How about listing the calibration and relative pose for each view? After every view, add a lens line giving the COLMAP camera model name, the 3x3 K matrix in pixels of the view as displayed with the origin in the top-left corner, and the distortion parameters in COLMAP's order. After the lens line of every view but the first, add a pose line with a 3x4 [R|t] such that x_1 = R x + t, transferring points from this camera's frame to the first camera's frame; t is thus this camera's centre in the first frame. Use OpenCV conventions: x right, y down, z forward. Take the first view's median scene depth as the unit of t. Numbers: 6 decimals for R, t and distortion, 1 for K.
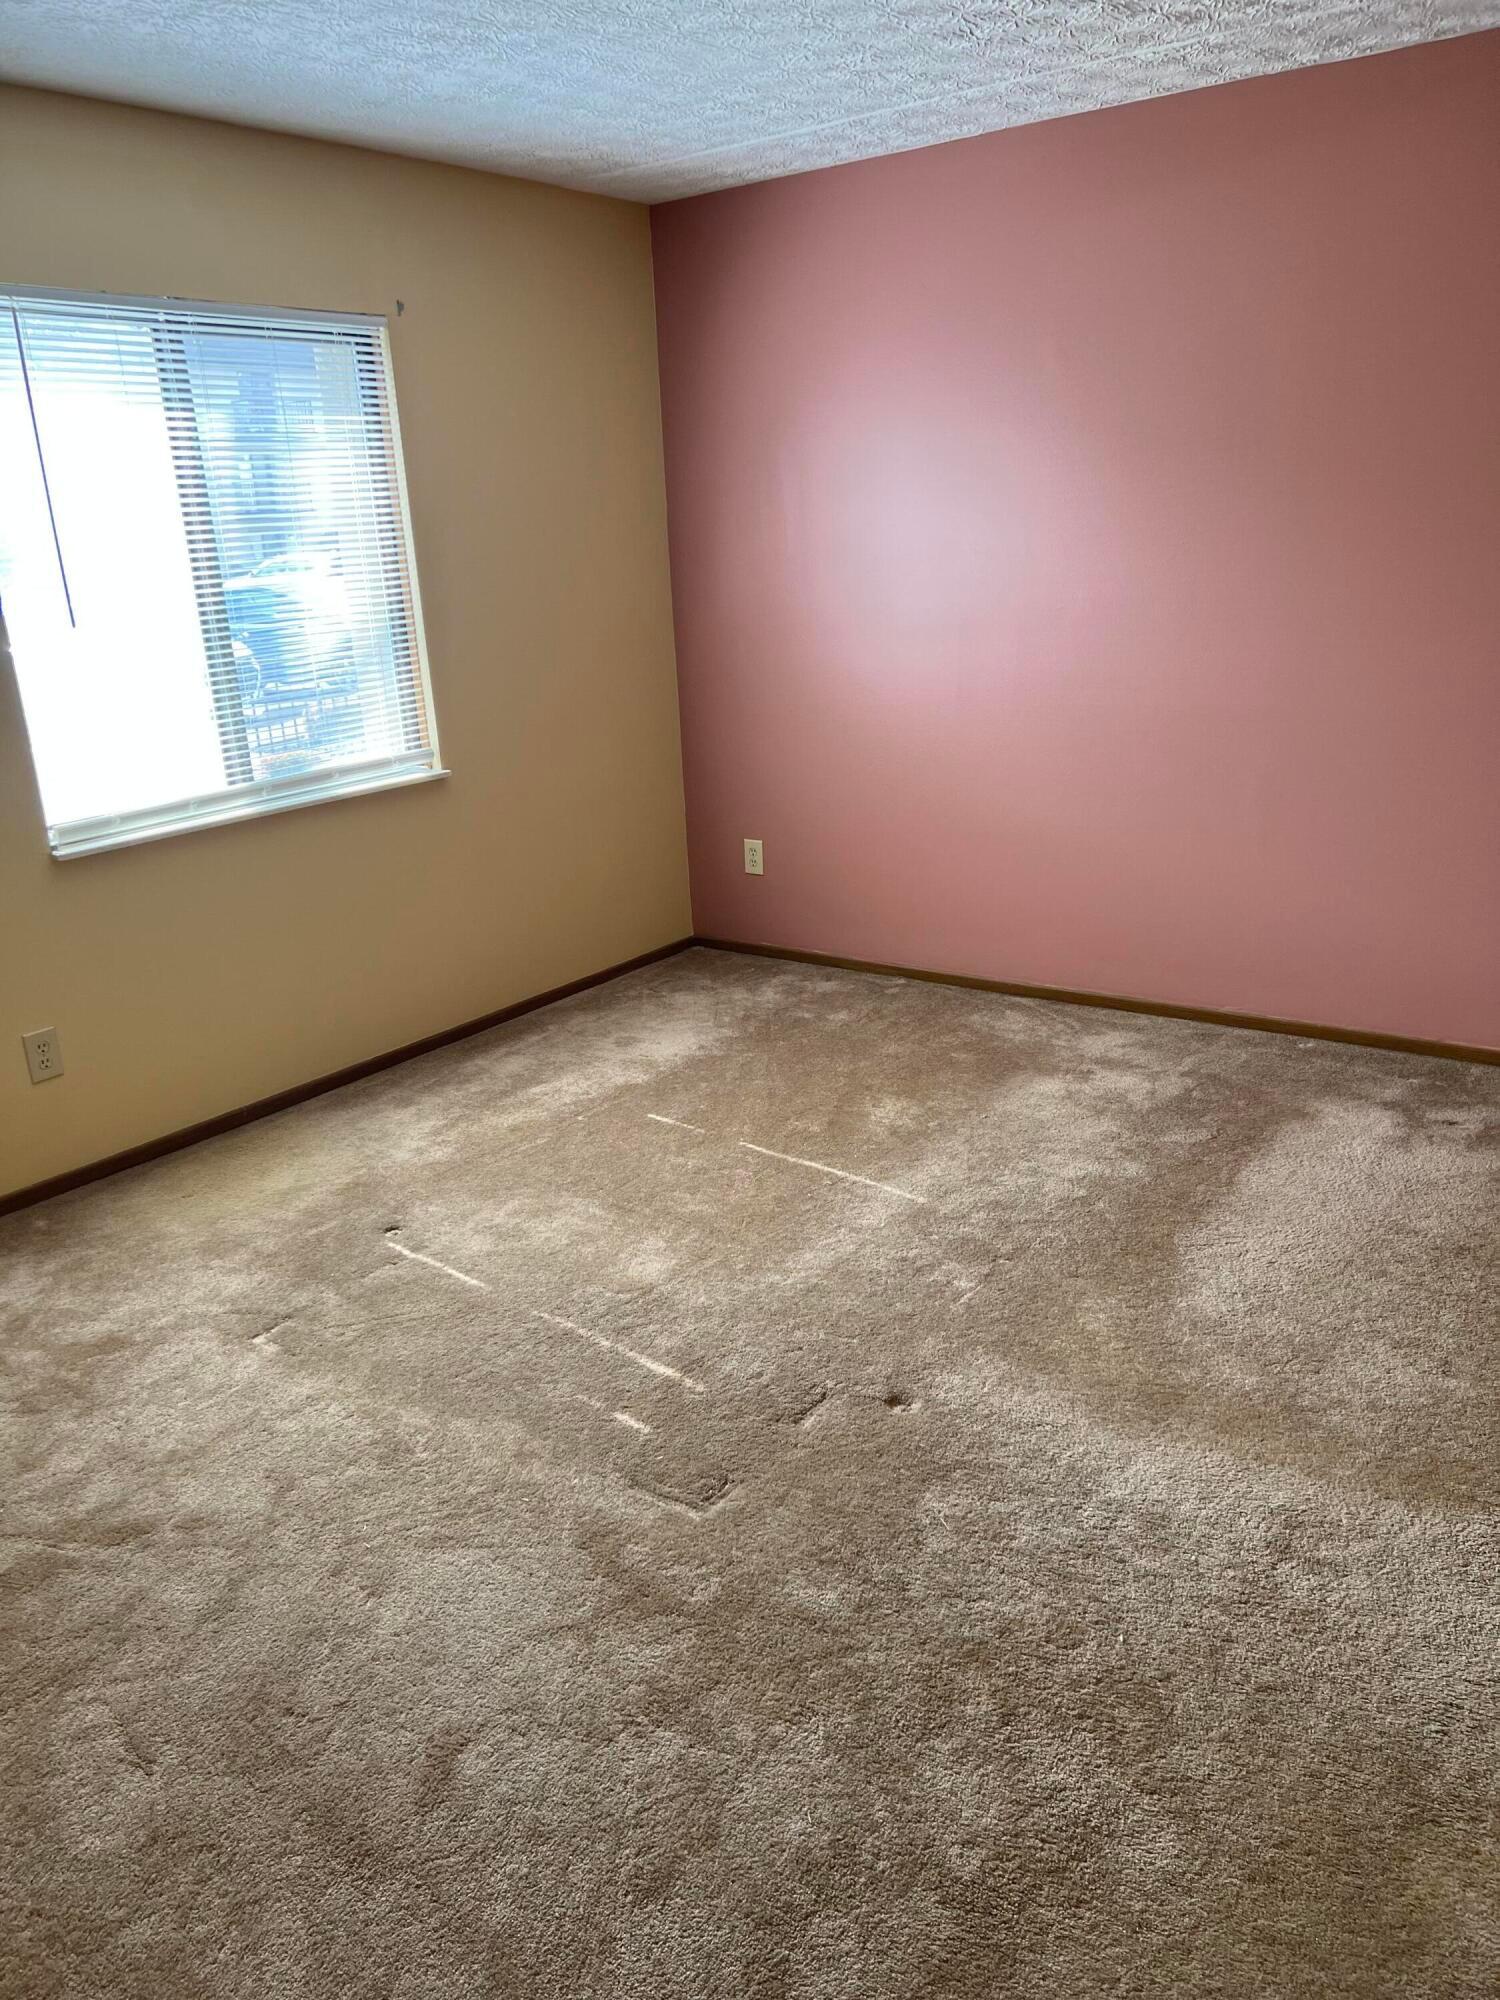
lens RADIAL K [[1530.6, 0, 750.0], [0, 1530.6, 1000.0], [0, 0, 1]] dist [0.026994, -0.003303]
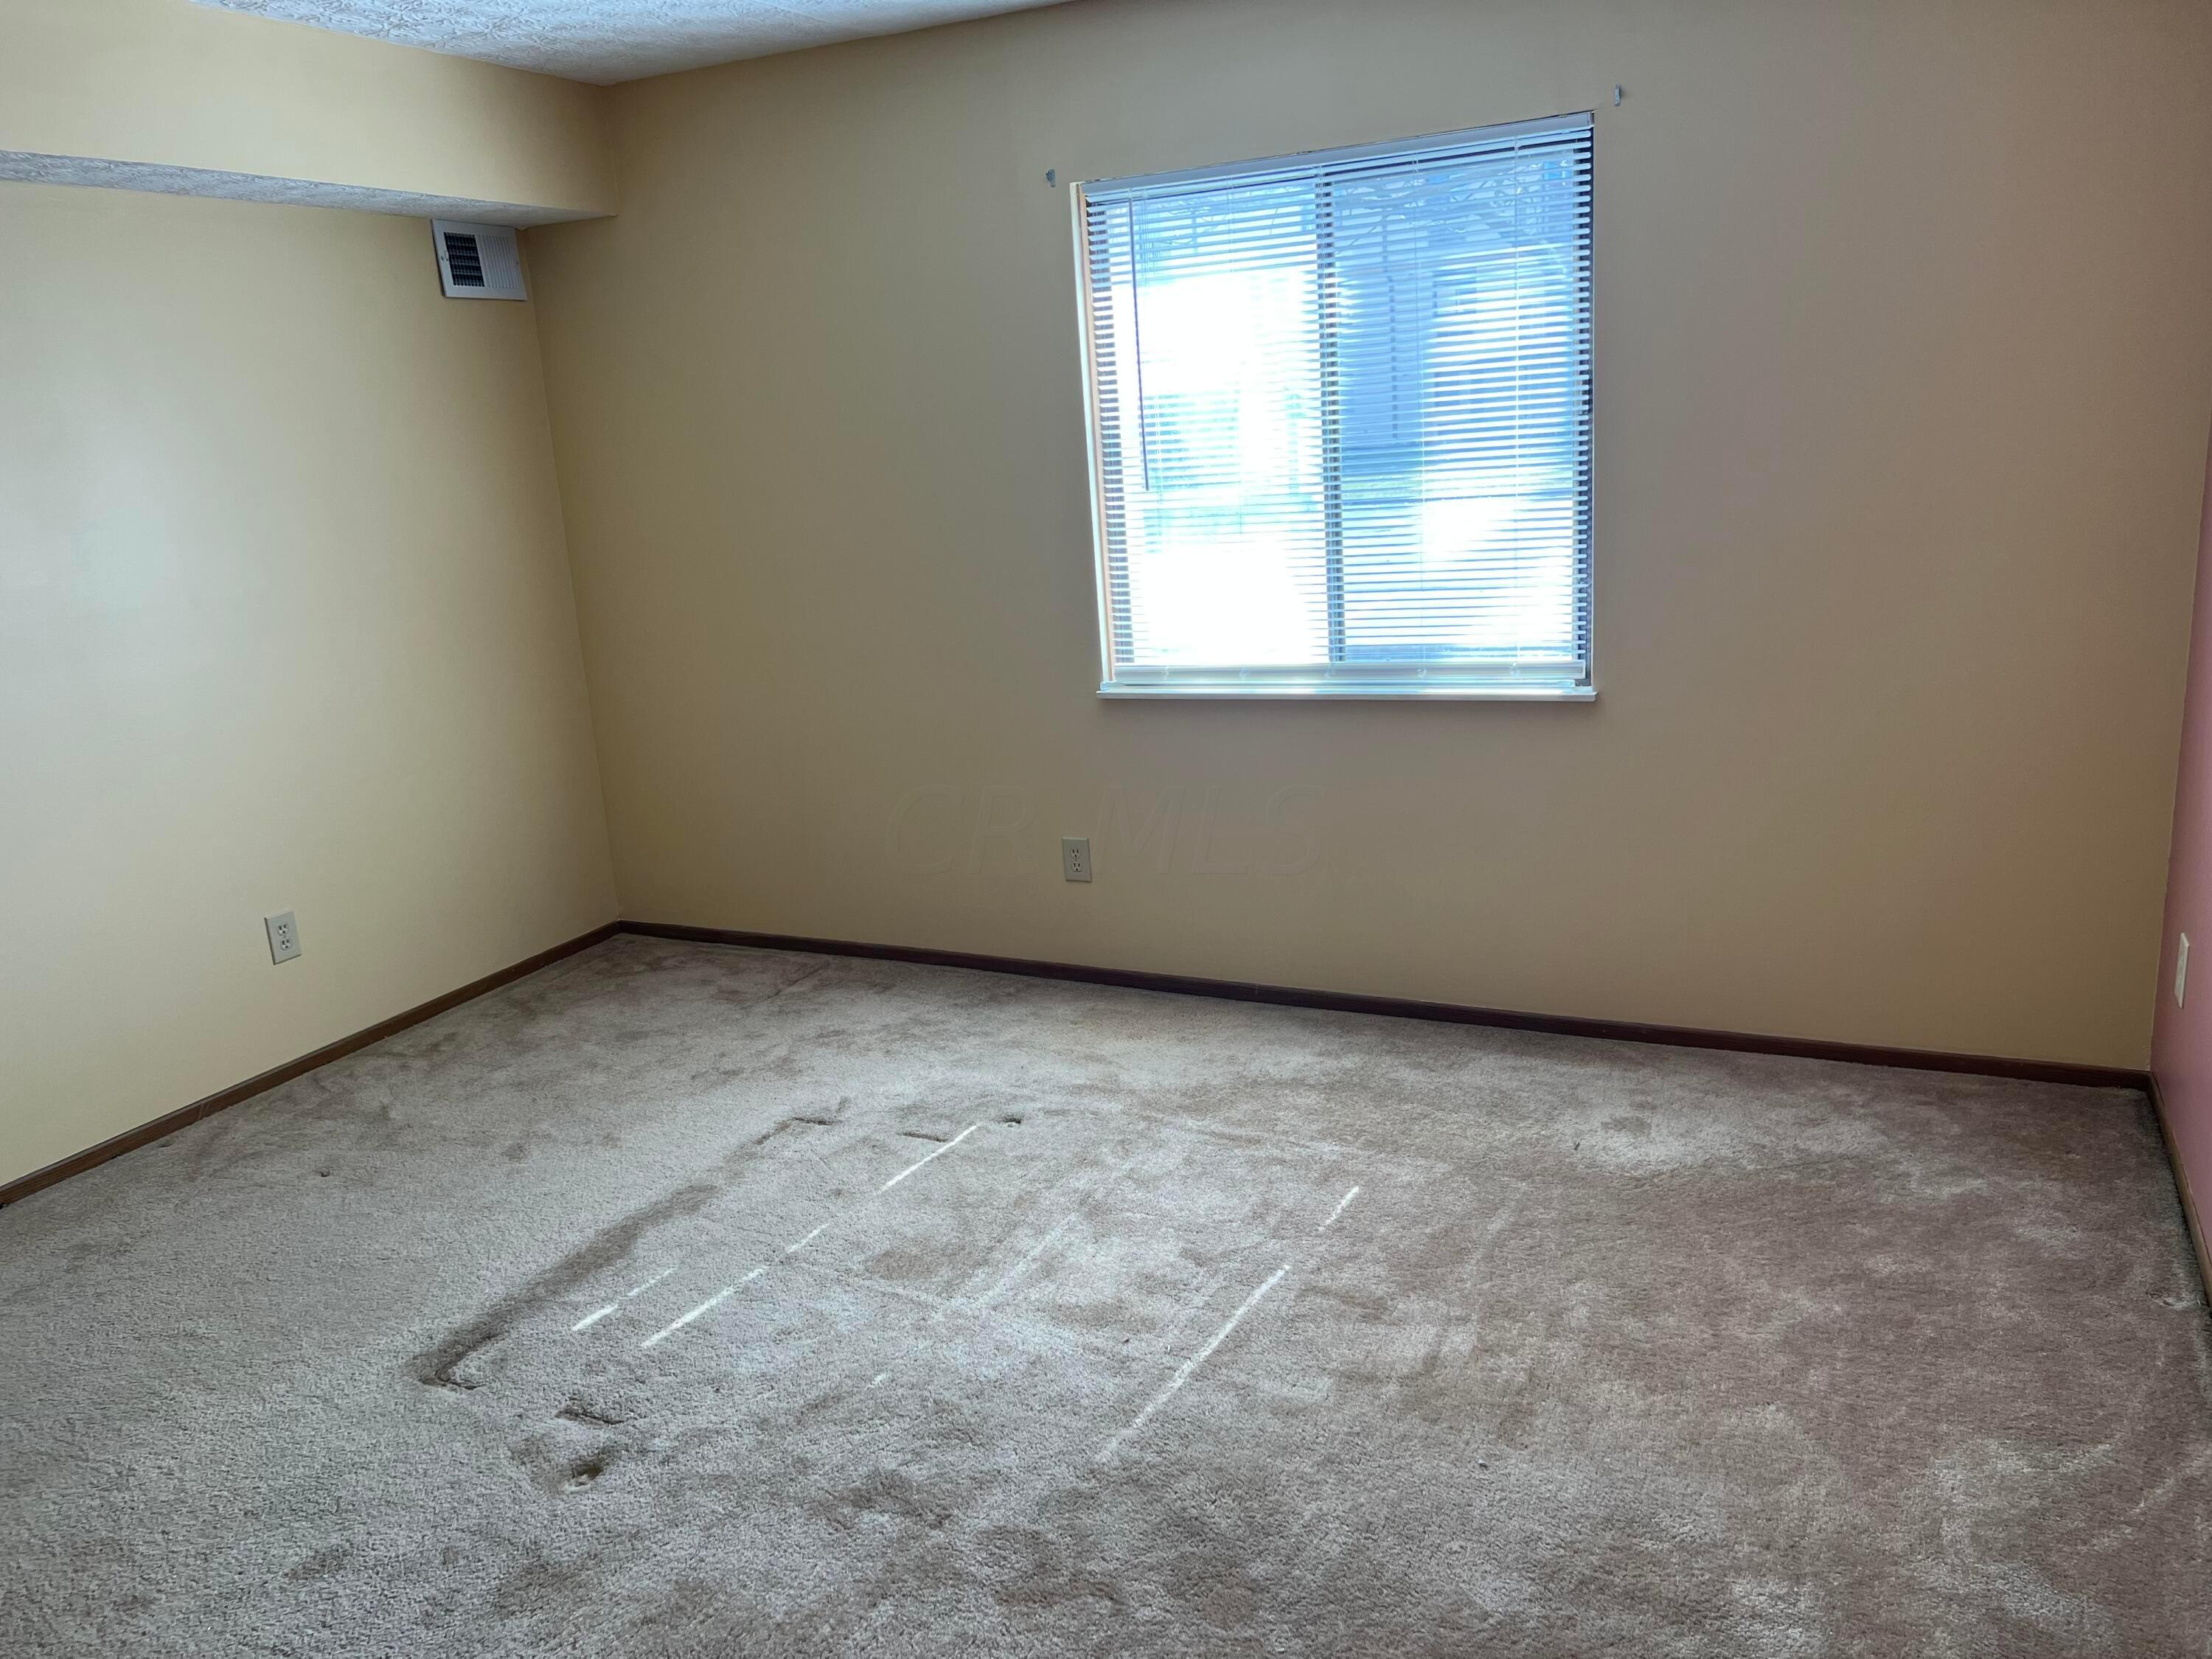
lens RADIAL K [[1649.0, 0, 1106.0], [0, 1649.0, 829.5], [0, 0, 1]] dist [0.029715, -0.000209]
pose [[0.195717, 0.278109, -0.940399, 0.619564], [-0.243508, 0.942693, 0.228108, -0.243082], [0.949947, 0.184350, 0.252223, 0.645612]]
